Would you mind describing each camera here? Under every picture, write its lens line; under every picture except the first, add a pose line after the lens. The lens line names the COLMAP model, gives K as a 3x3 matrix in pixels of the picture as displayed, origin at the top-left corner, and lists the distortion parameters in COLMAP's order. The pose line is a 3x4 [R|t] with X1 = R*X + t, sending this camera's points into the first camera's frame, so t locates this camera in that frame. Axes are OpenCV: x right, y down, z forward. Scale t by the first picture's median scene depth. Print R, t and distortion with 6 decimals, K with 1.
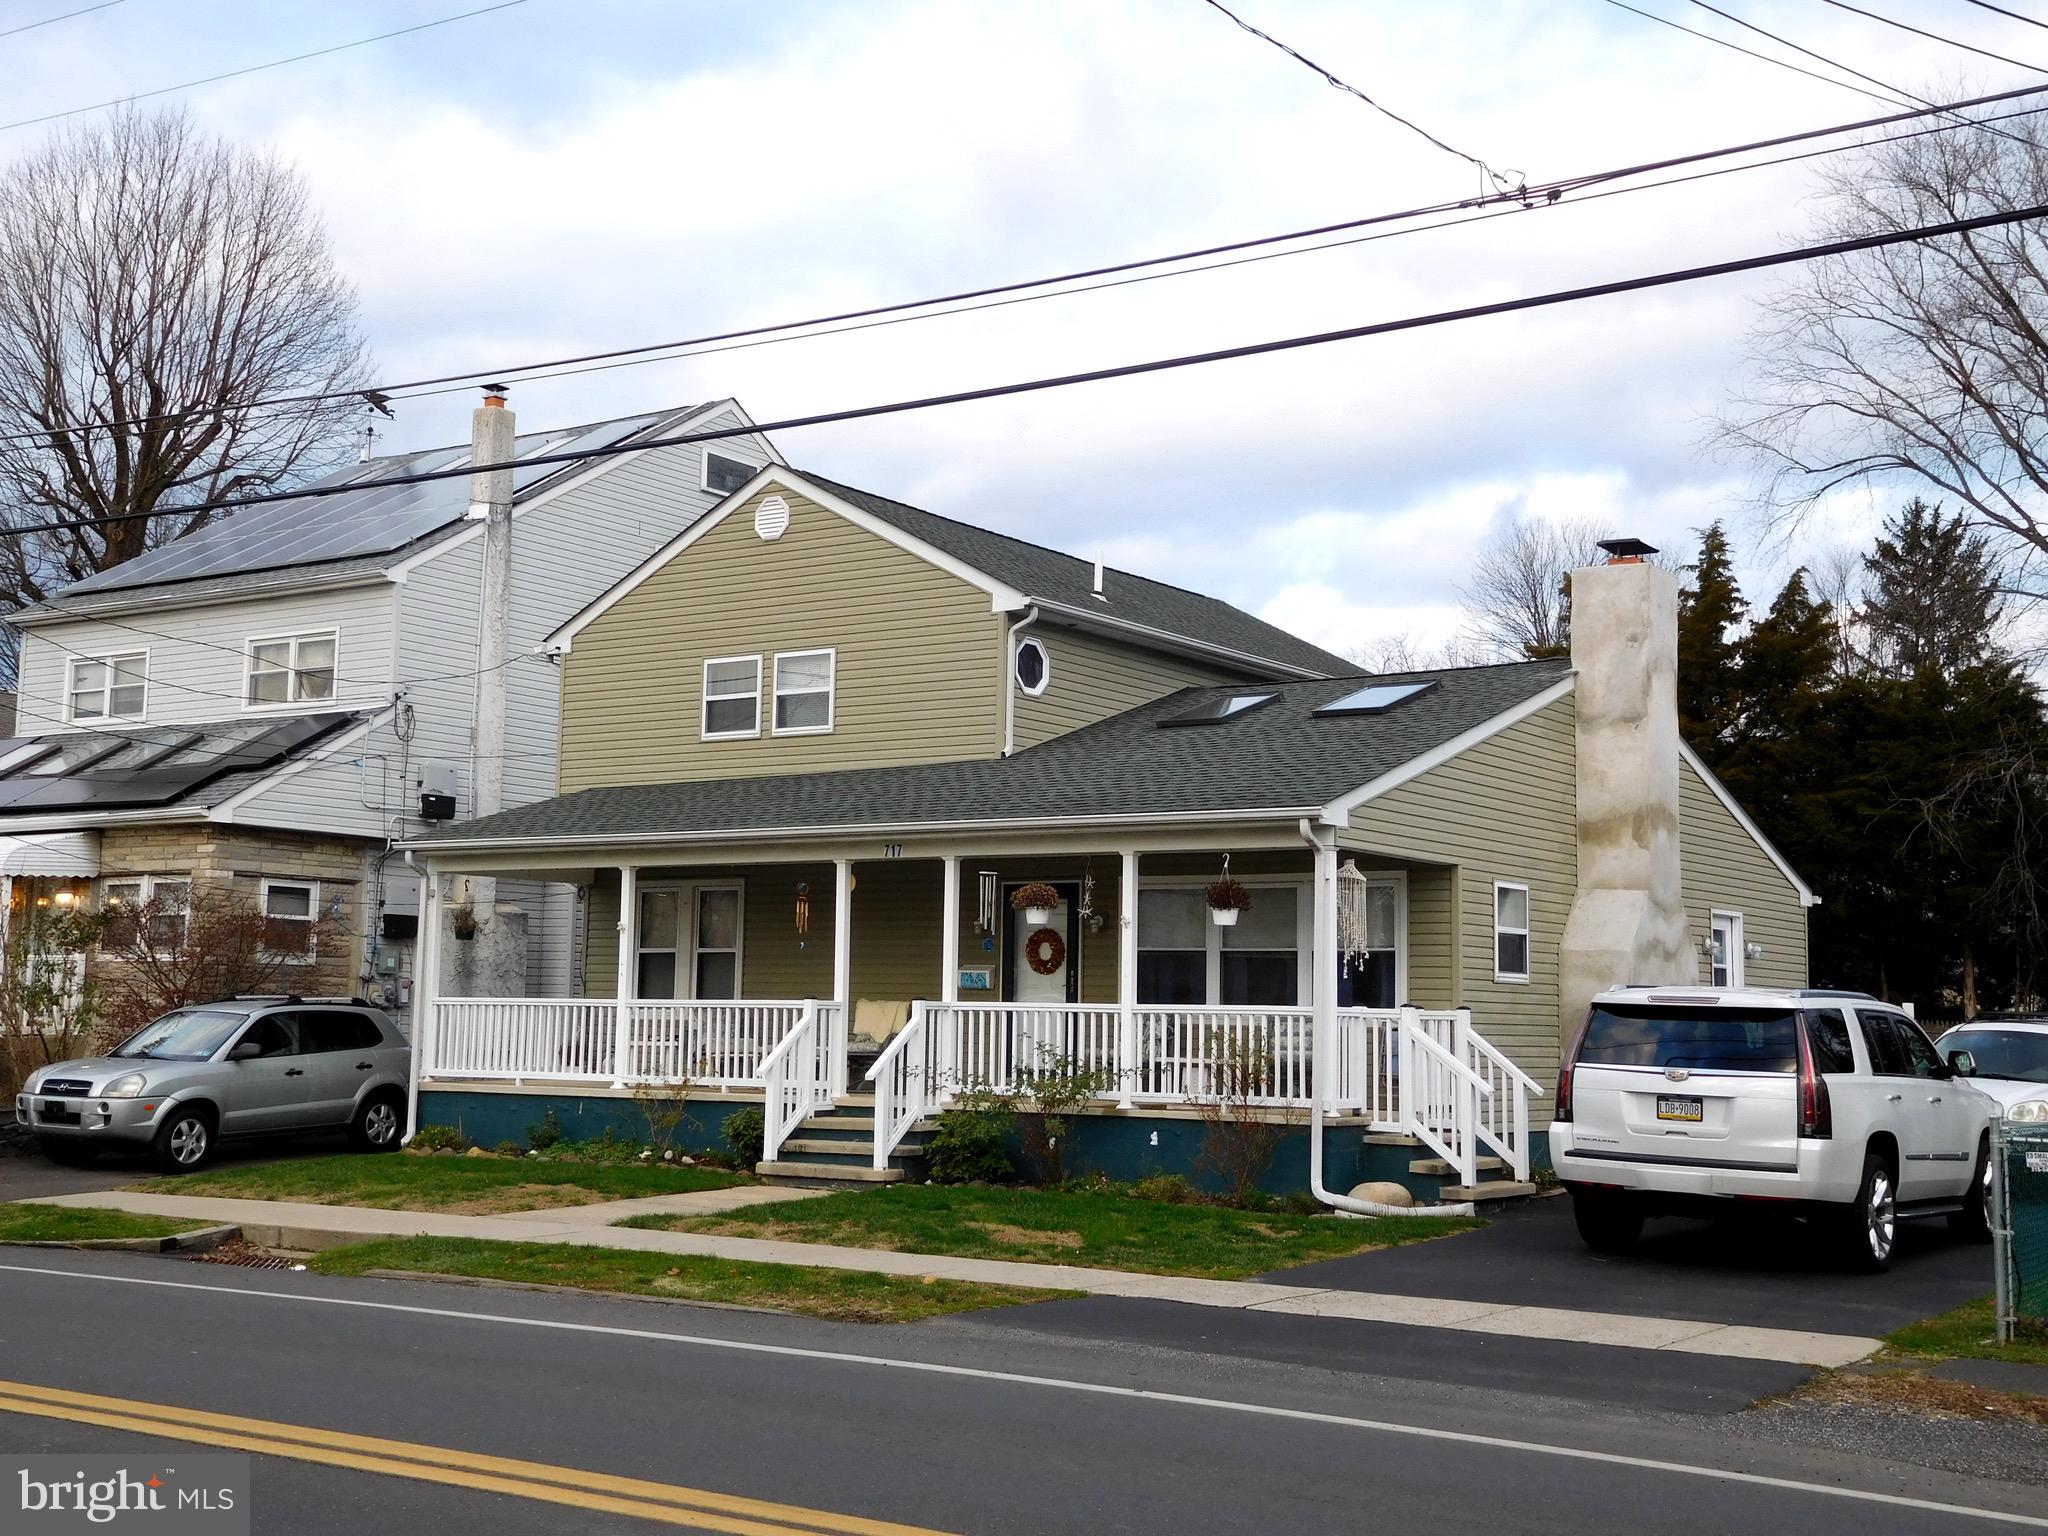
lens RADIAL K [[2407.5, 0, 1024.2], [0, 2407.5, 710.7], [0, 0, 1]] dist [0.131470, 0.019229]
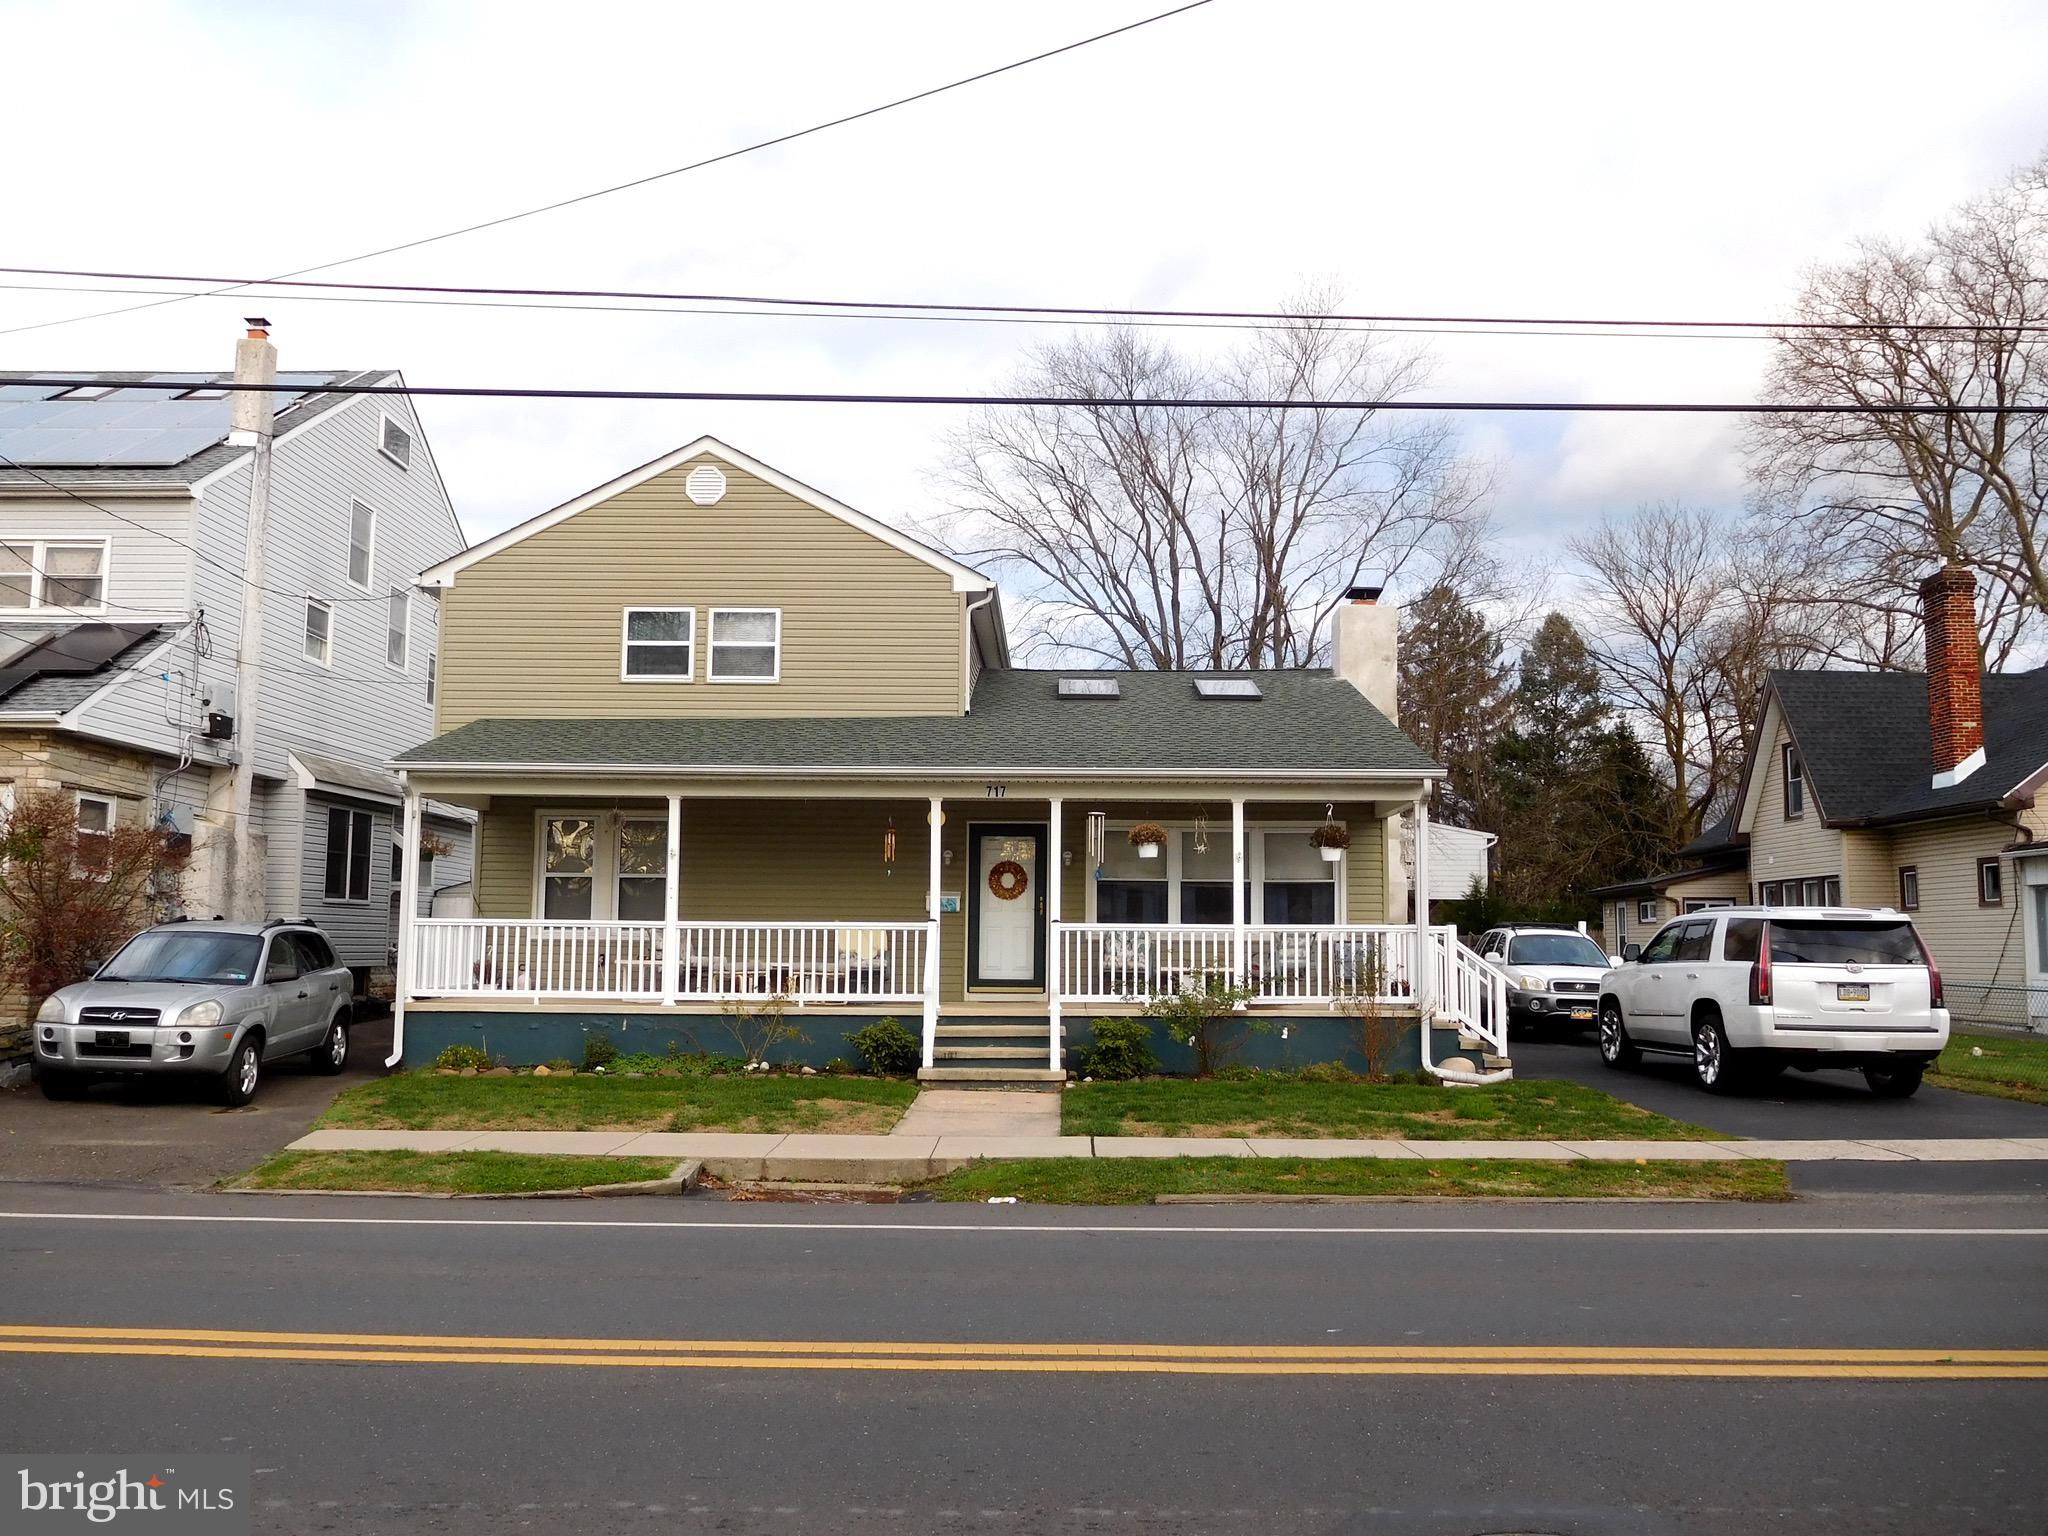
lens RADIAL K [[1689.2, 0, 1024.8], [0, 1689.2, 724.9], [0, 0, 1]] dist [-0.007951, -0.004963]
pose [[0.827431, 0.059785, 0.558376, -0.452991], [-0.064502, 0.997854, -0.011257, 0.032122], [-0.557850, -0.026702, 0.829512, 0.304057]]
